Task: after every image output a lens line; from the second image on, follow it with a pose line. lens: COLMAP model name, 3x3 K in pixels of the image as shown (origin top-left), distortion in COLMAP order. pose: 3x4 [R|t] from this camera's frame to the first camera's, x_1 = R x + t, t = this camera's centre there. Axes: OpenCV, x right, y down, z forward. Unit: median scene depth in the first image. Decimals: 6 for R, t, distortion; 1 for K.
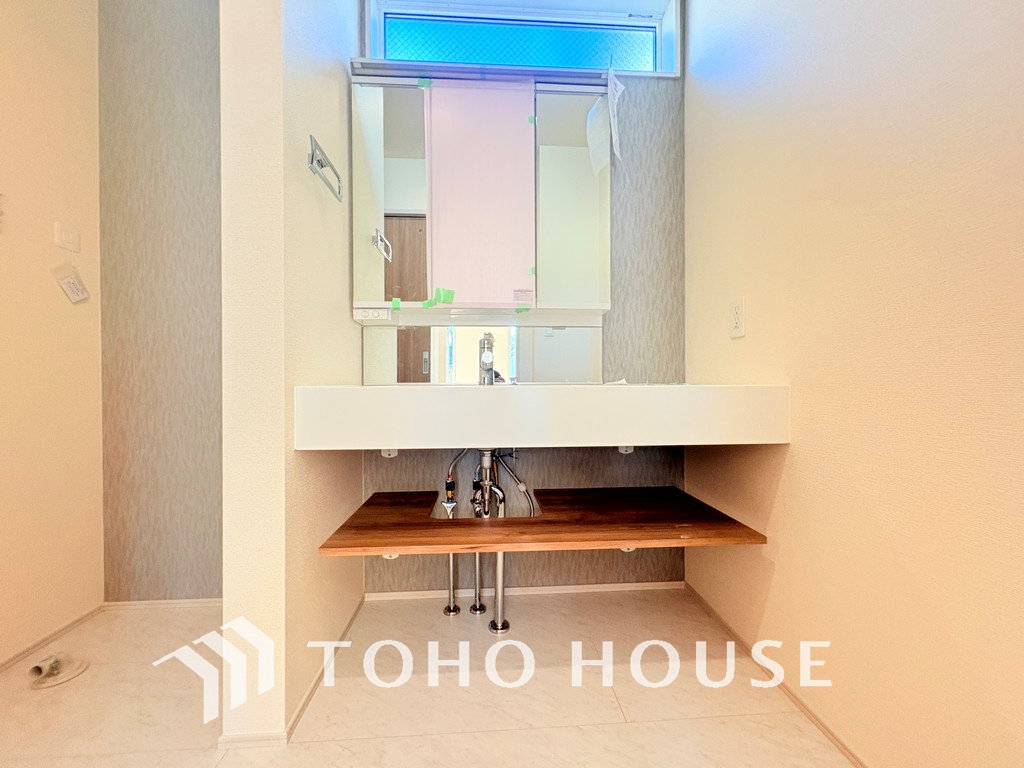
lens RADIAL K [[409.0, 0, 510.6], [0, 409.0, 383.4], [0, 0, 1]] dist [0.000011, -0.000181]
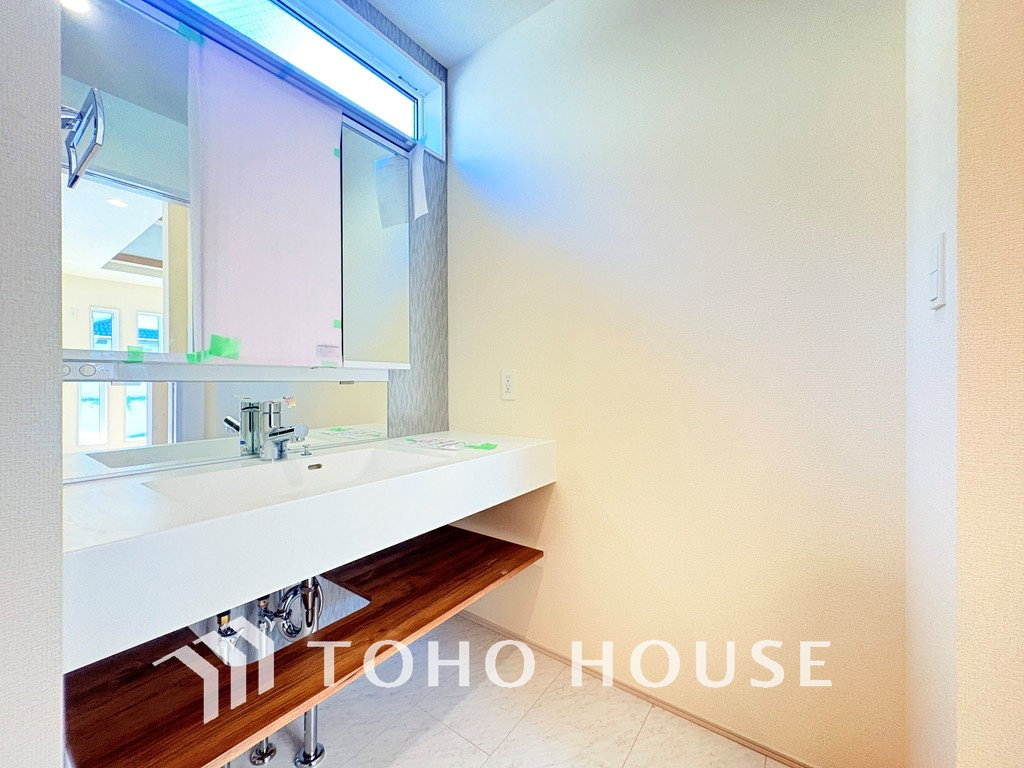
lens RADIAL K [[409.0, 0, 510.6], [0, 409.0, 383.4], [0, 0, 1]] dist [0.000011, -0.000181]
pose [[0.641703, -0.000089, 0.766953, -0.369132], [0.004205, 0.999985, -0.003402, -0.137552], [-0.766942, 0.005408, 0.641694, 0.144486]]
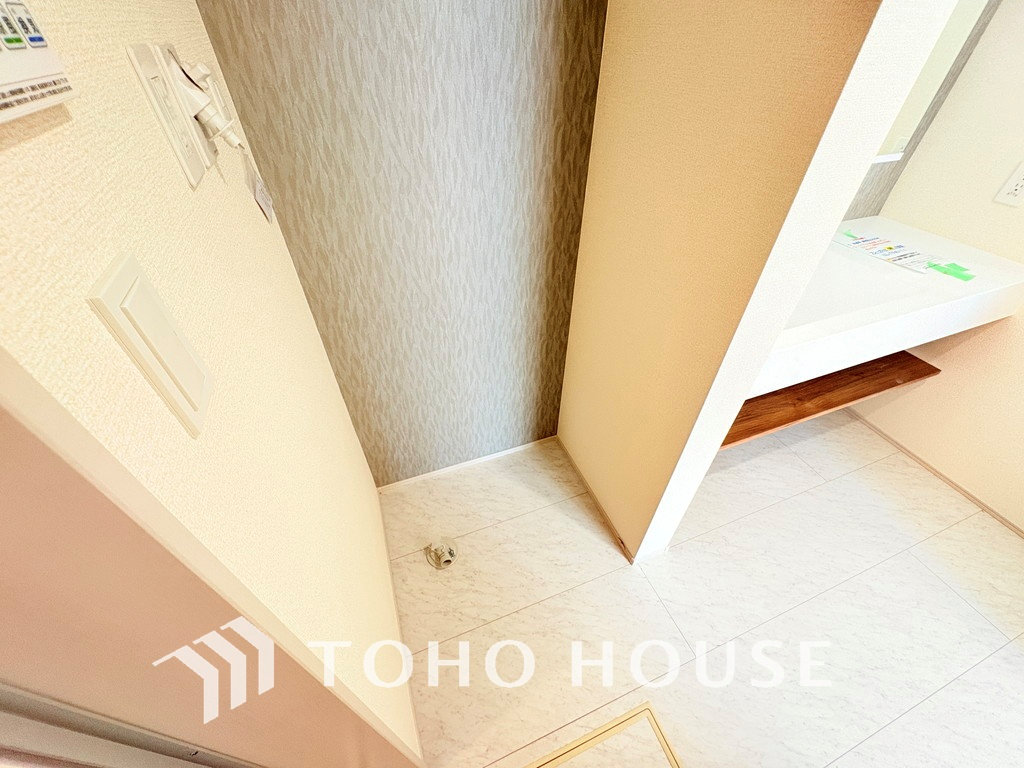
lens RADIAL K [[409.0, 0, 510.6], [0, 409.0, 383.4], [0, 0, 1]] dist [0.000011, -0.000181]
pose [[0.953956, -0.193034, 0.229576, -0.848623], [-0.006686, 0.751518, 0.659679, -0.387654], [-0.299871, -0.630840, 0.715624, 0.293376]]
